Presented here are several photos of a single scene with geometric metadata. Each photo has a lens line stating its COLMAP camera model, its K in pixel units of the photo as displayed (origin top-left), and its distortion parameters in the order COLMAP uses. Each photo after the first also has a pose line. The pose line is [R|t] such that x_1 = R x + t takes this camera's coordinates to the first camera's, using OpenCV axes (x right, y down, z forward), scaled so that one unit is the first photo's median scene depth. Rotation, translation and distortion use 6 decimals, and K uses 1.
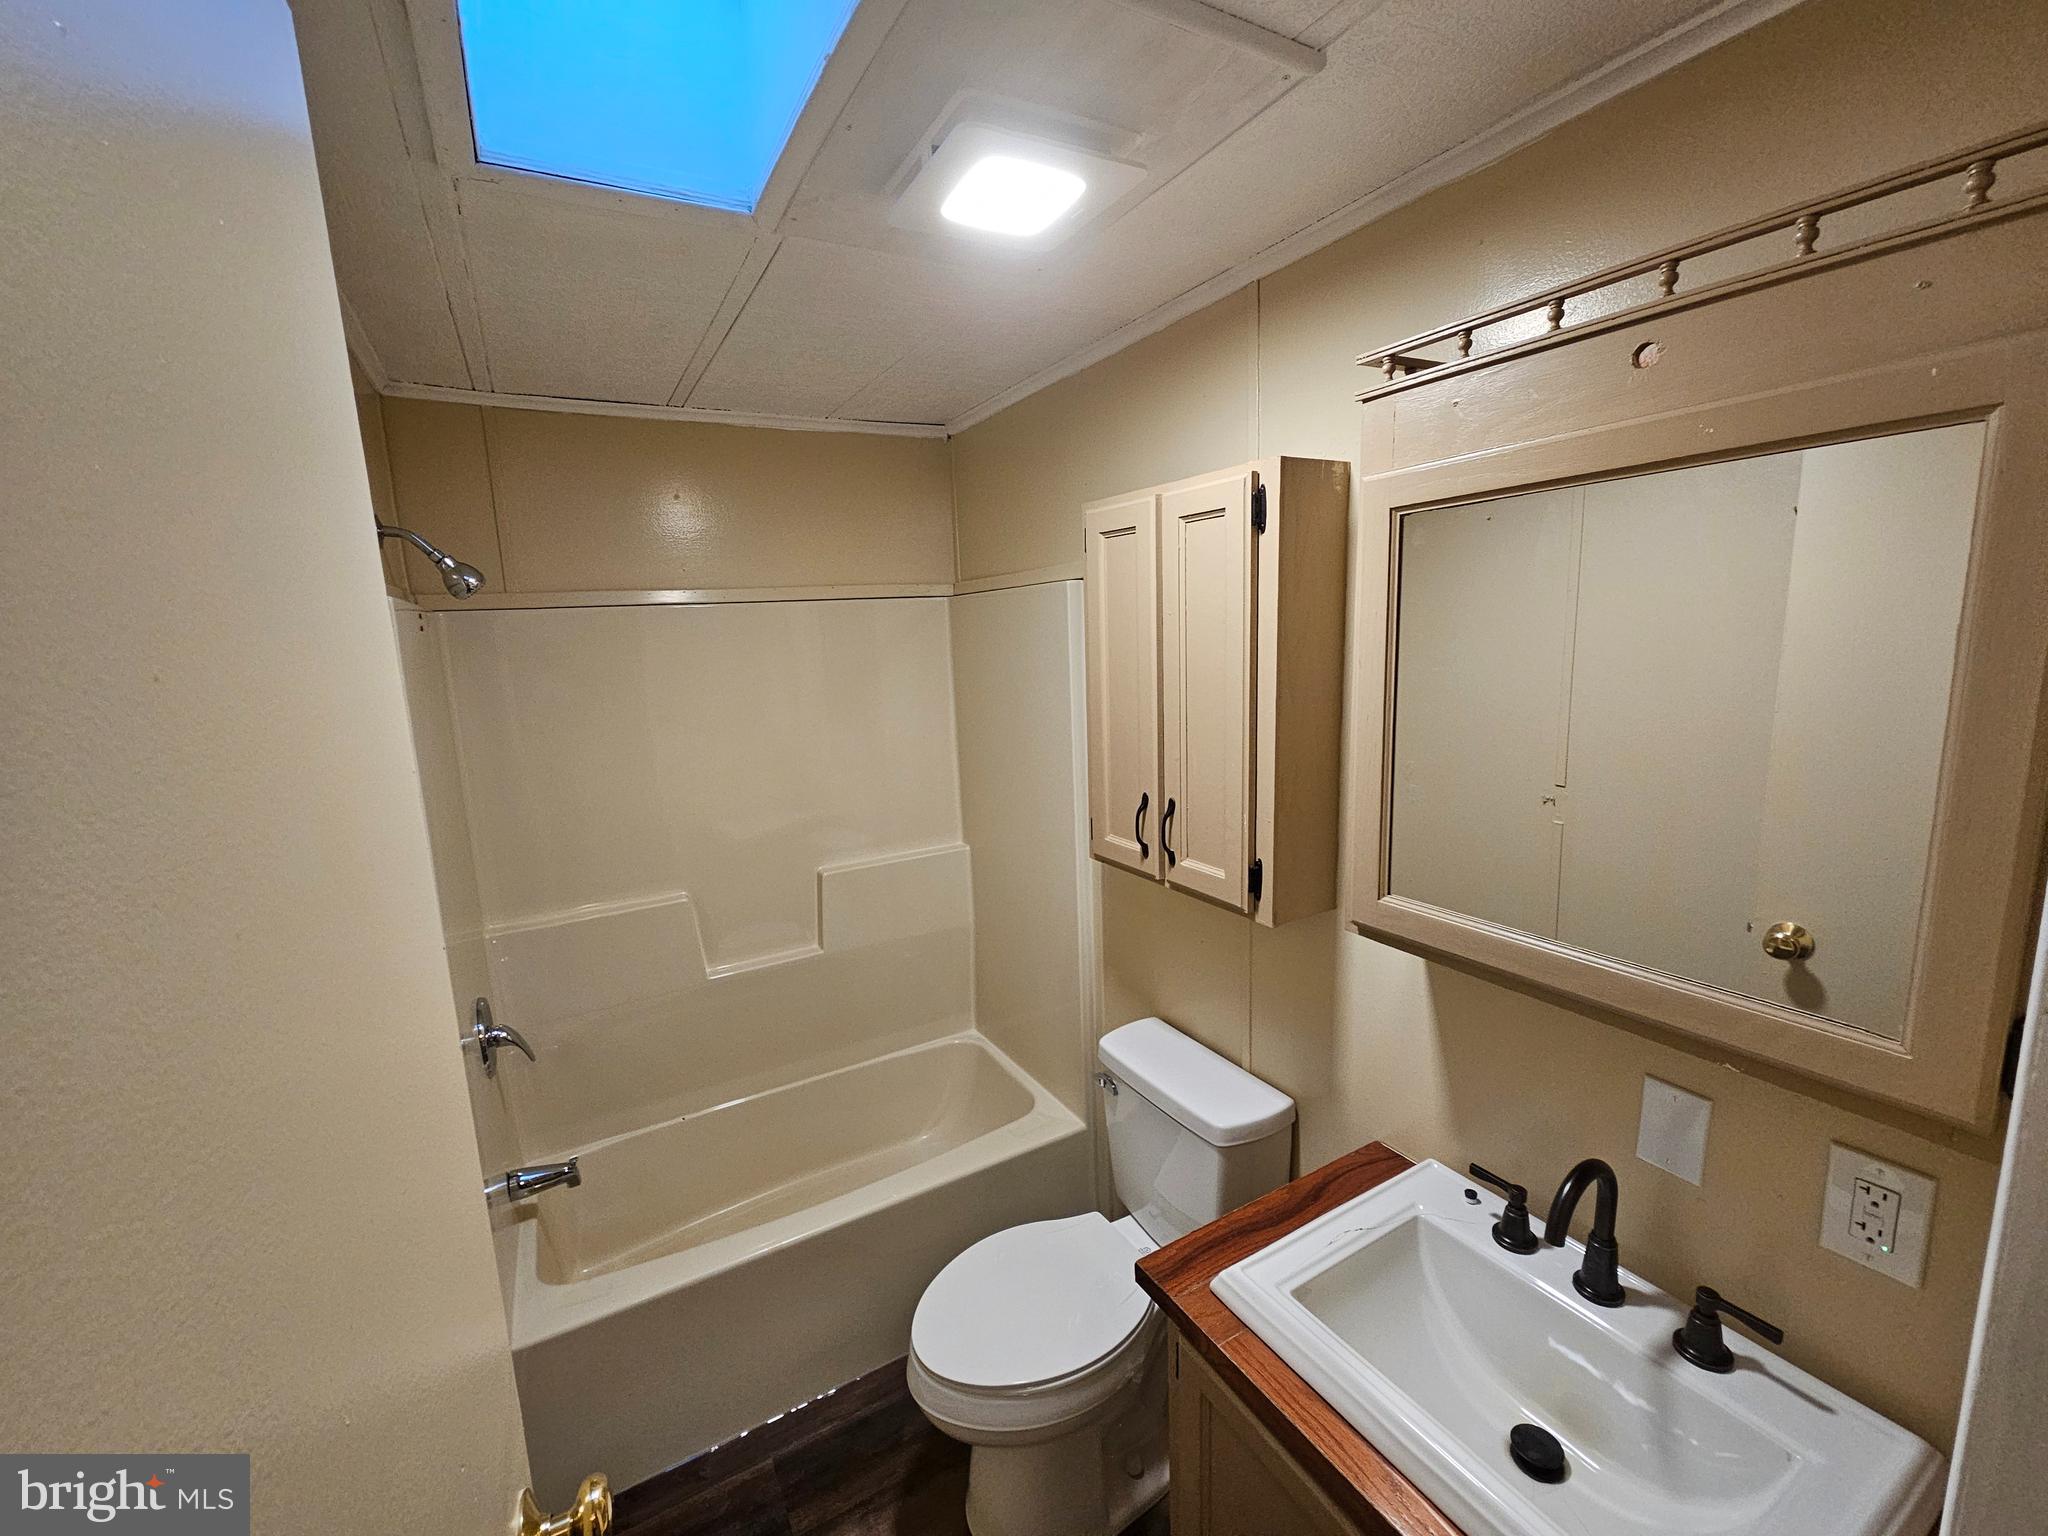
lens RADIAL K [[833.8, 0, 1012.7], [0, 833.8, 767.2], [0, 0, 1]] dist [0.000004, -0.000421]
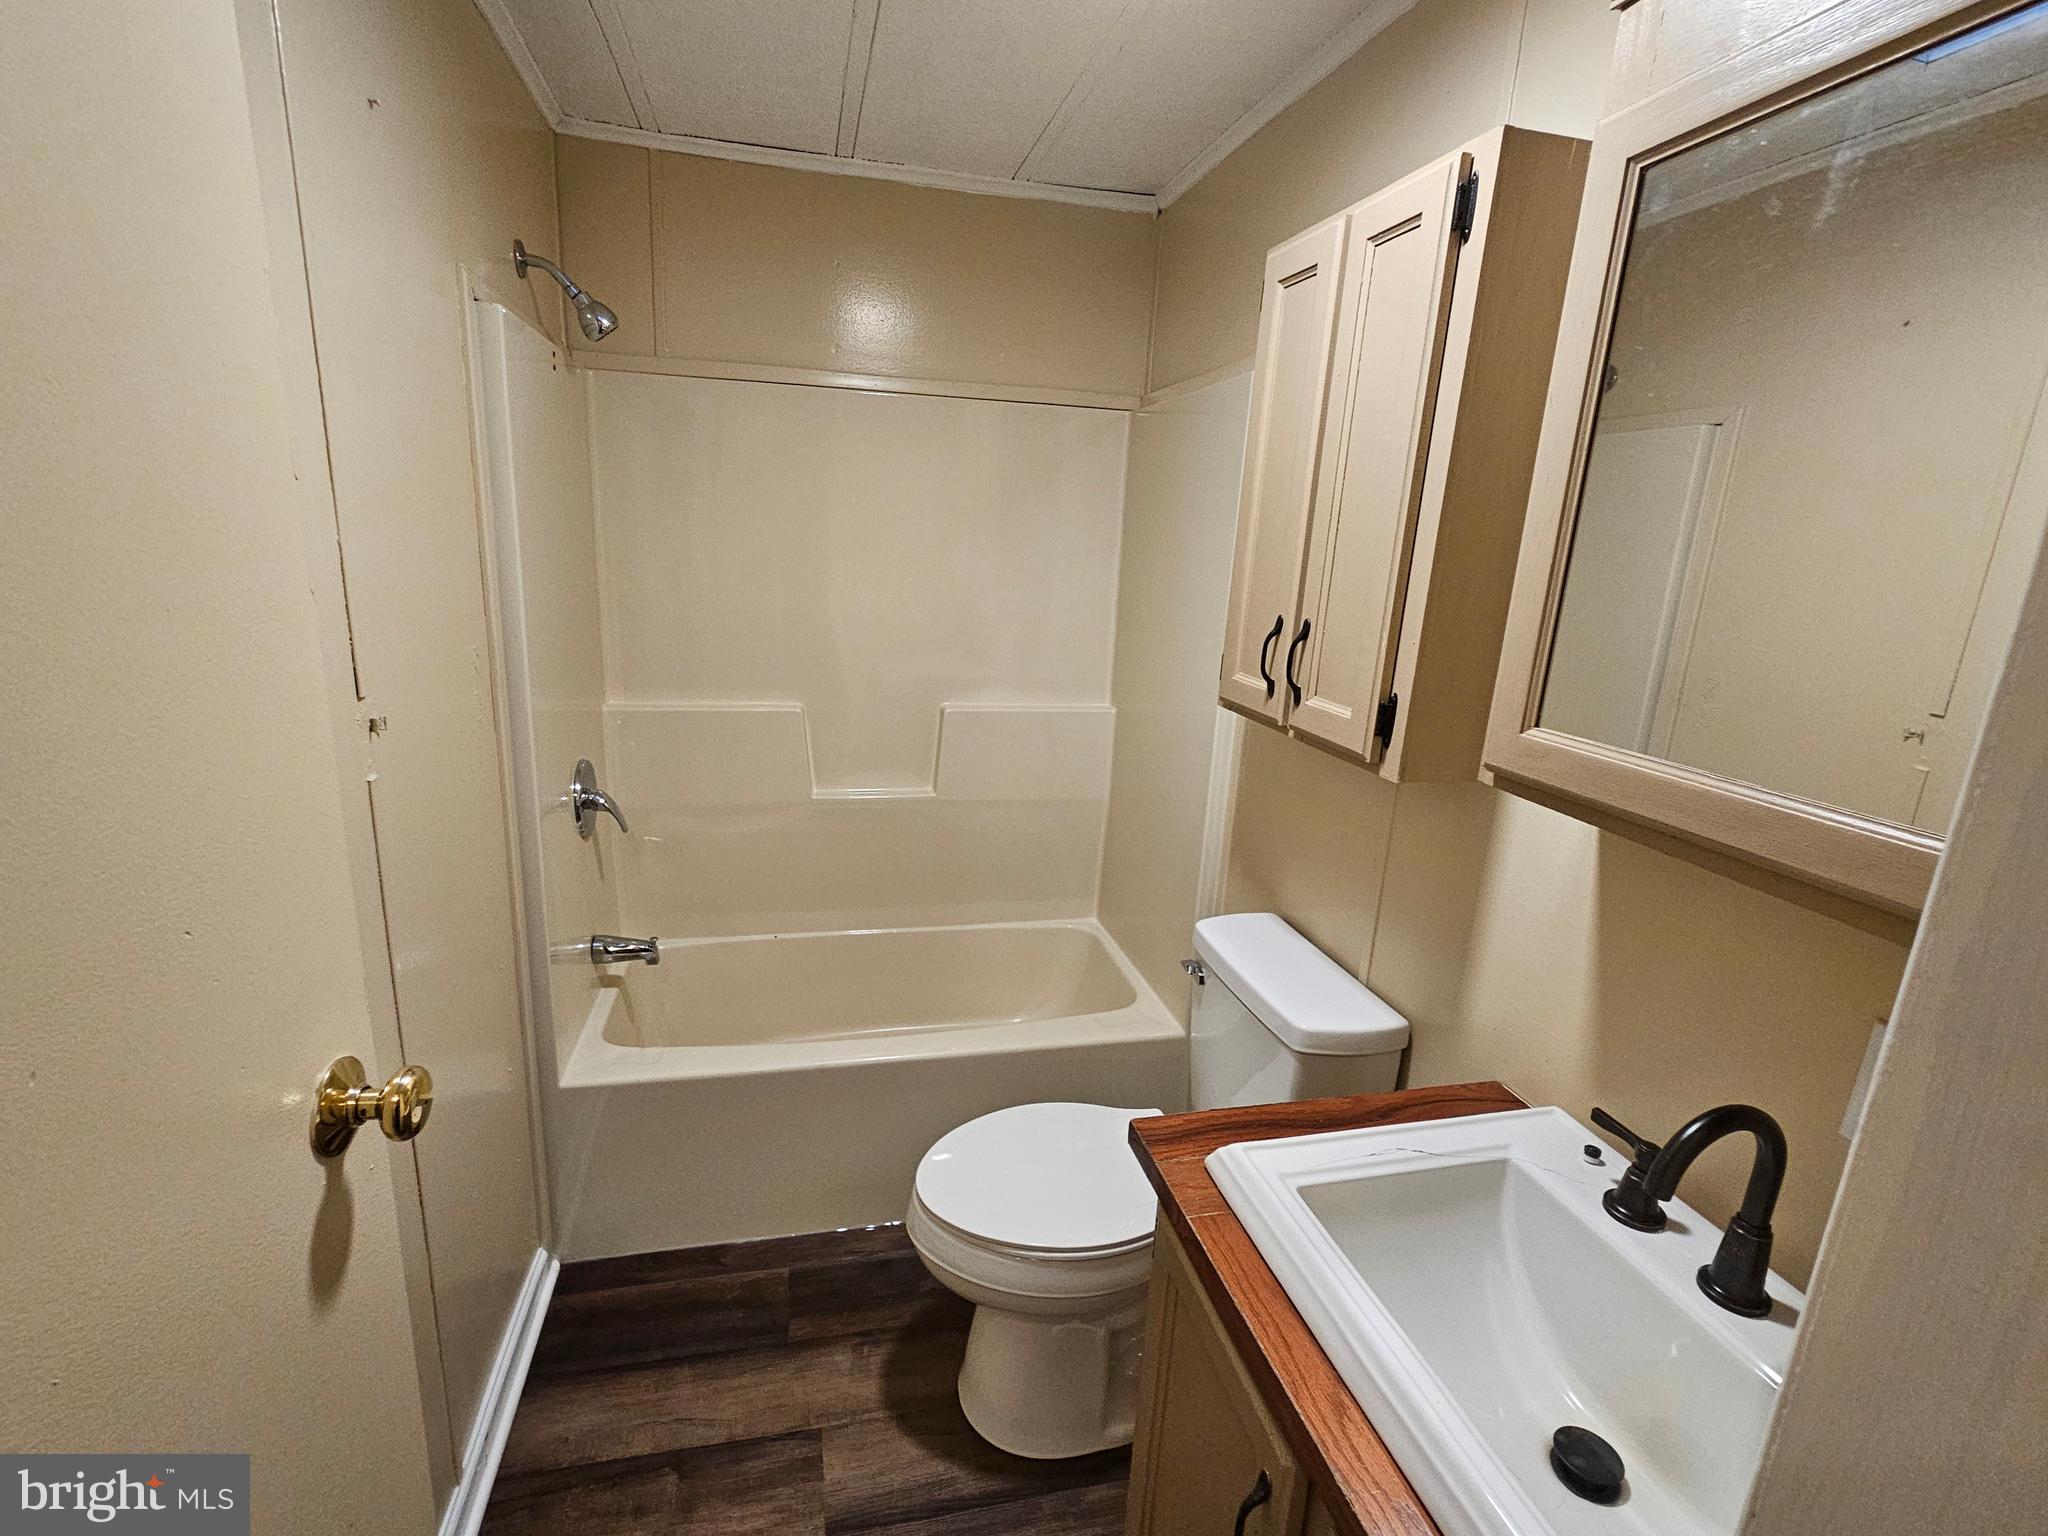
lens RADIAL K [[928.0, 0, 1015.6], [0, 928.0, 769.1], [0, 0, 1]] dist [0.000739, -0.000336]
pose [[0.956160, 0.154843, -0.248560, 0.161925], [-0.134265, 0.986106, 0.097813, 0.125627], [0.260252, -0.060152, 0.963665, 0.064359]]
